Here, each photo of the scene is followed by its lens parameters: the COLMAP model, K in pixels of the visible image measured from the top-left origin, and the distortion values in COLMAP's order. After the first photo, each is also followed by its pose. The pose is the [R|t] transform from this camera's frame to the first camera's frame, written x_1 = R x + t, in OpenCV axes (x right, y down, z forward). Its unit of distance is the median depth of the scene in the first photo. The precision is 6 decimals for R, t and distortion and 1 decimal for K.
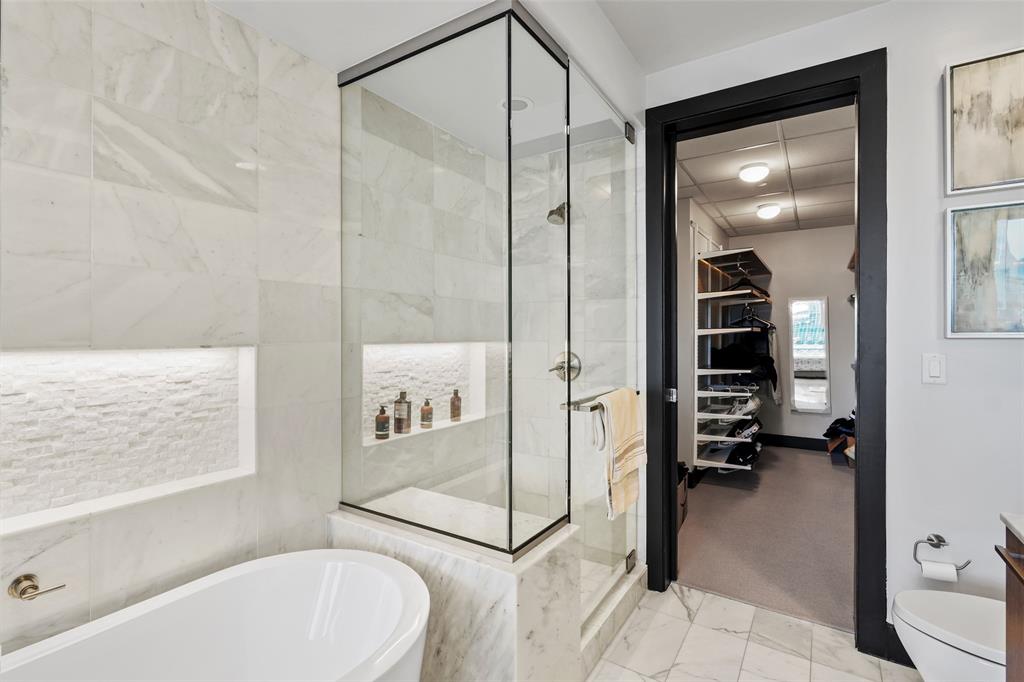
lens RADIAL K [[475.1, 0, 507.4], [0, 475.1, 334.4], [0, 0, 1]] dist [0.000908, -0.000381]
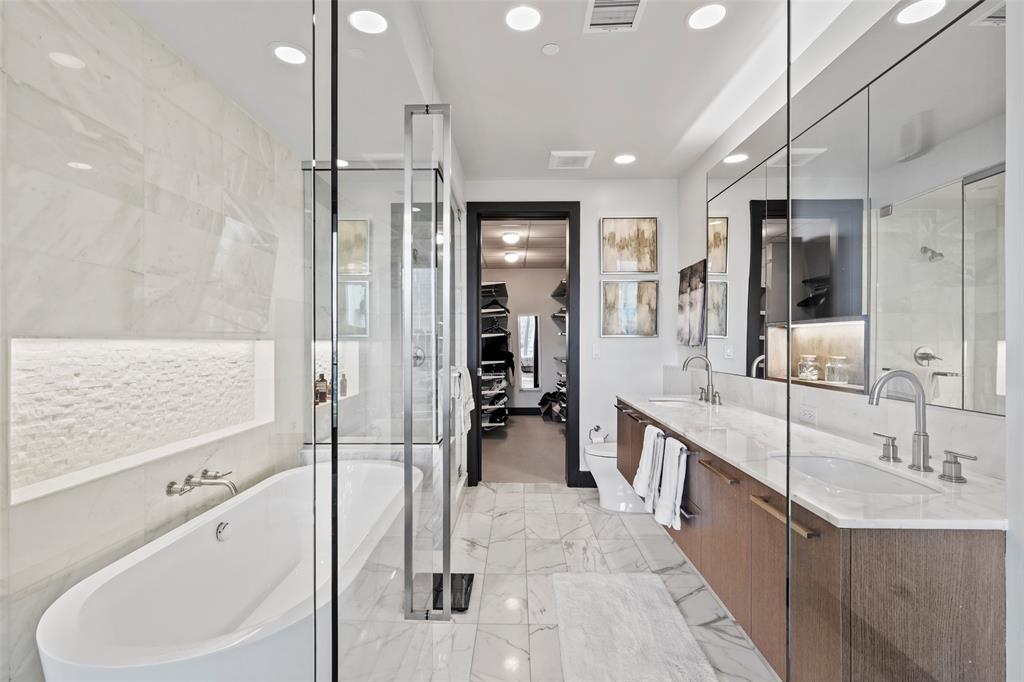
lens RADIAL K [[475.1, 0, 503.6], [0, 475.1, 343.9], [0, 0, 1]] dist [0.000908, -0.000381]
pose [[0.850494, -0.001681, 0.525981, -0.582759], [-0.001281, 0.999985, 0.005267, 0.023395], [-0.525983, -0.005154, 0.850480, -0.601476]]
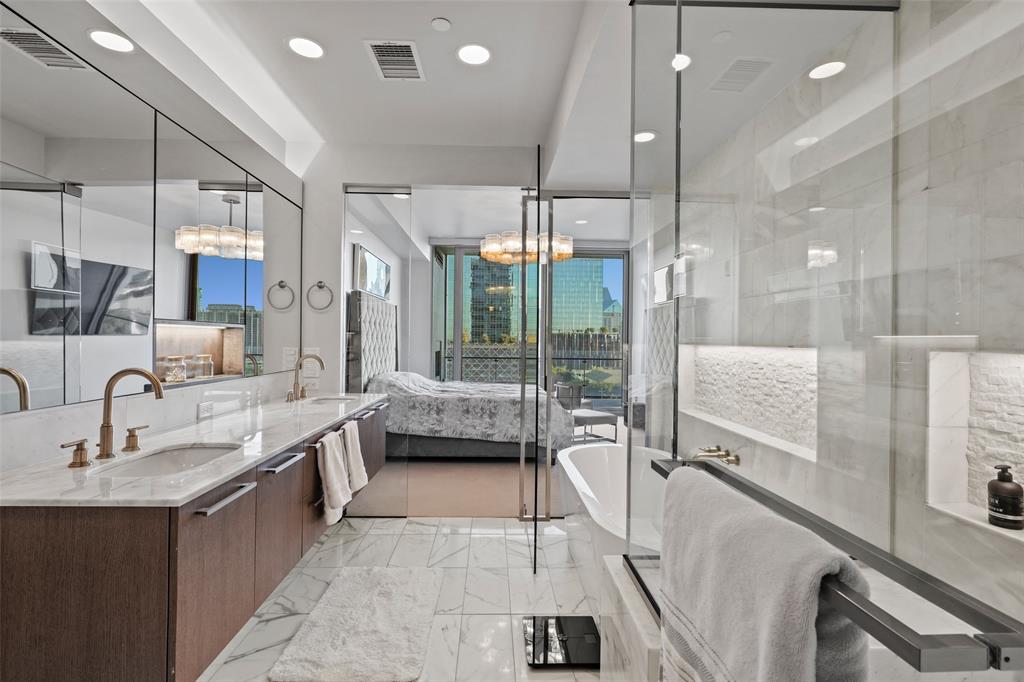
lens RADIAL K [[475.1, 0, 504.6], [0, 475.1, 341.5], [0, 0, 1]] dist [0.000908, -0.000381]
pose [[-0.817208, -0.003704, -0.576332, 0.572877], [-0.007780, 0.999959, 0.004605, 0.008985], [0.576291, 0.008247, -0.817203, 1.216089]]
